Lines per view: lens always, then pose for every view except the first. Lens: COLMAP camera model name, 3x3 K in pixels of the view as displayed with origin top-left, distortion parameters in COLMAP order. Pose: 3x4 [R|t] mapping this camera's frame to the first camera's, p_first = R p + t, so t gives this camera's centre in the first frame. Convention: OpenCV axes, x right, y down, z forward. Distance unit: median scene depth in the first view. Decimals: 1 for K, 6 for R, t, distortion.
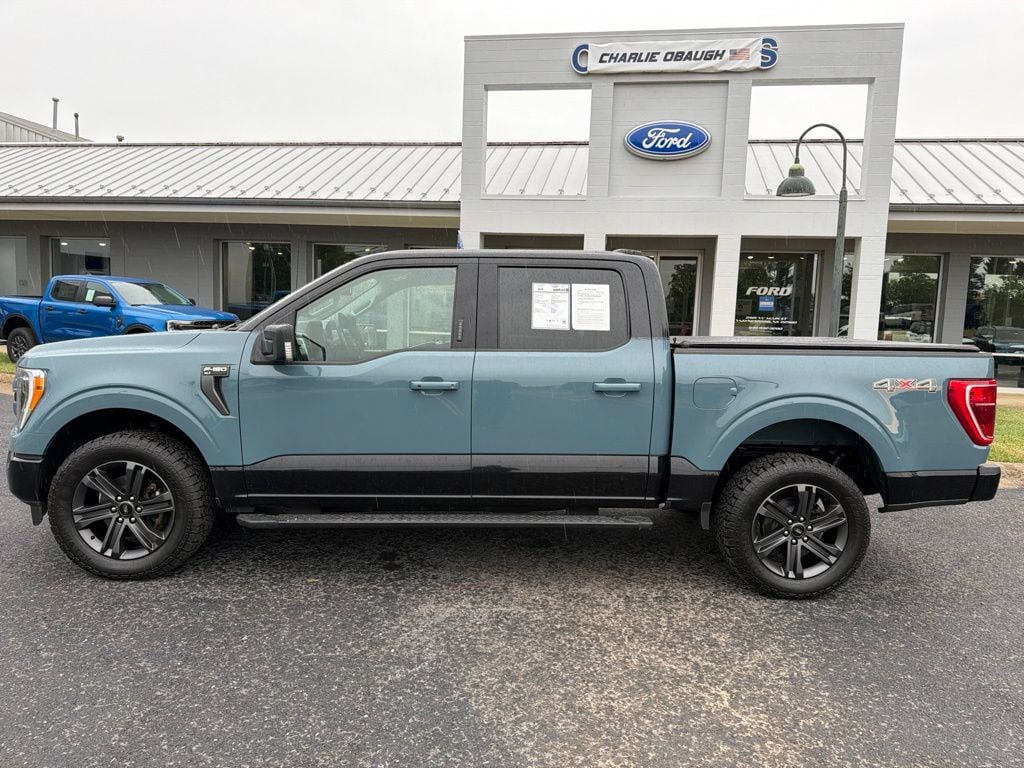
lens RADIAL K [[731.2, 0, 516.4], [0, 731.2, 380.5], [0, 0, 1]] dist [0.047377, -0.060933]
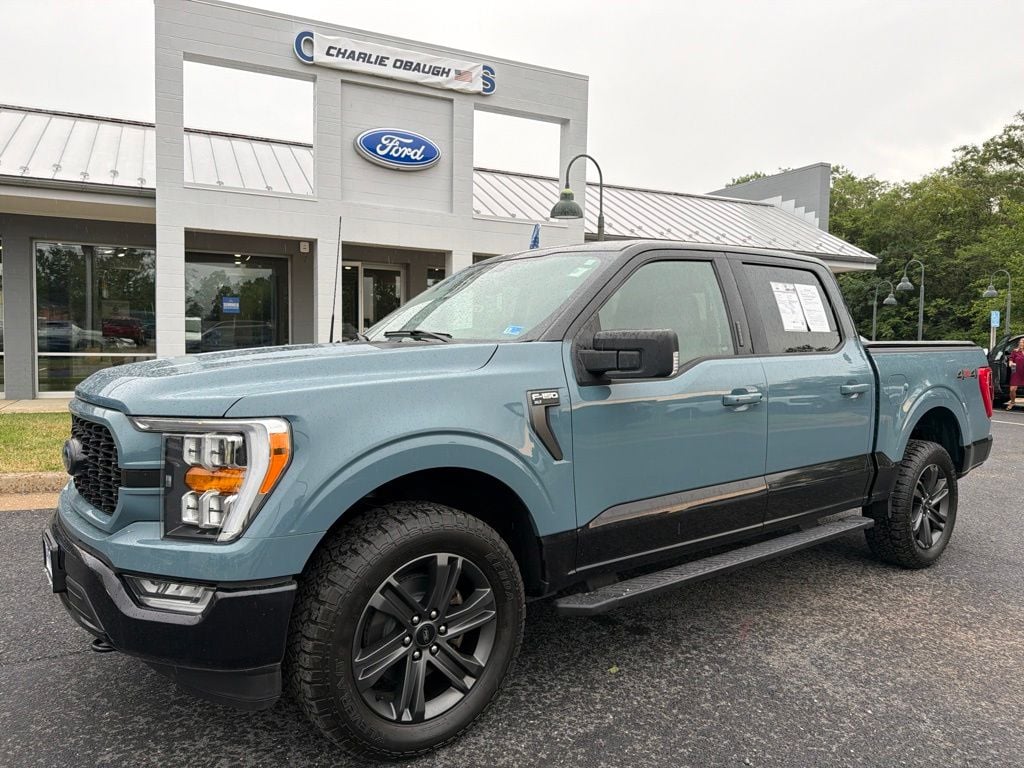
lens RADIAL K [[731.2, 0, 514.9], [0, 731.2, 378.4], [0, 0, 1]] dist [0.047377, -0.060933]
pose [[0.809906, -0.051188, 0.584322, -0.551567], [0.068442, 0.997627, -0.007470, -0.018823], [-0.582553, 0.046042, 0.811488, 0.306461]]
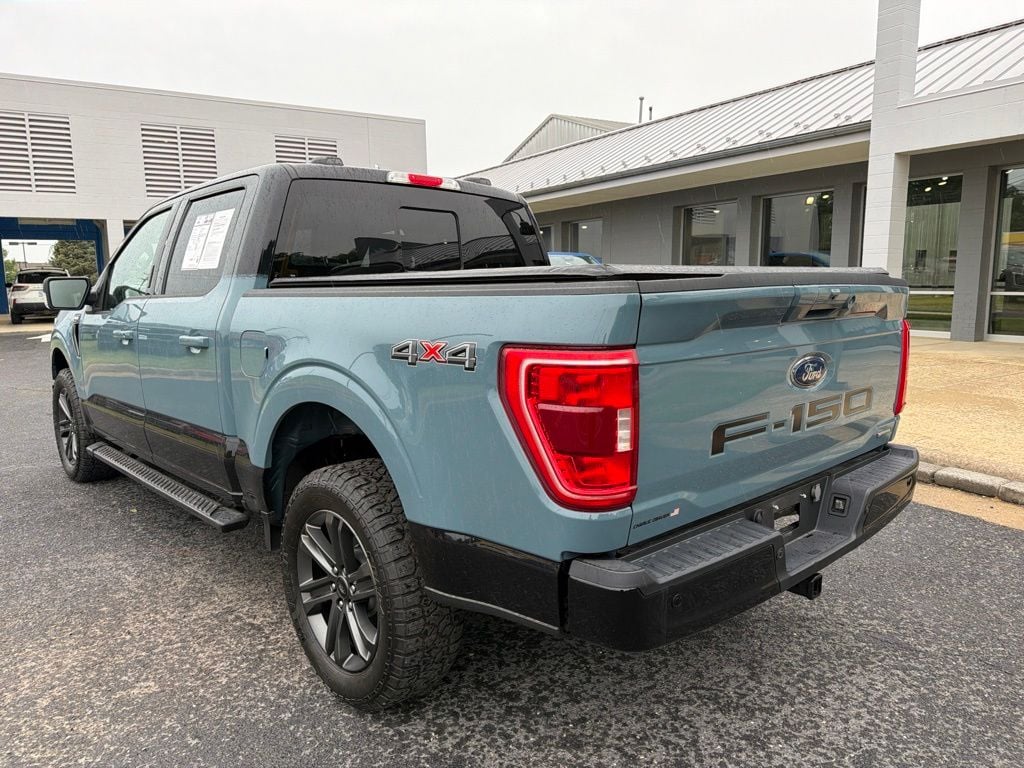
lens RADIAL K [[731.2, 0, 519.6], [0, 731.2, 393.0], [0, 0, 1]] dist [0.047377, -0.060933]
pose [[0.655416, 0.078563, -0.751171, 0.643198], [-0.040557, 0.996801, 0.068866, -0.002090], [0.754178, -0.014671, 0.656506, 0.502609]]
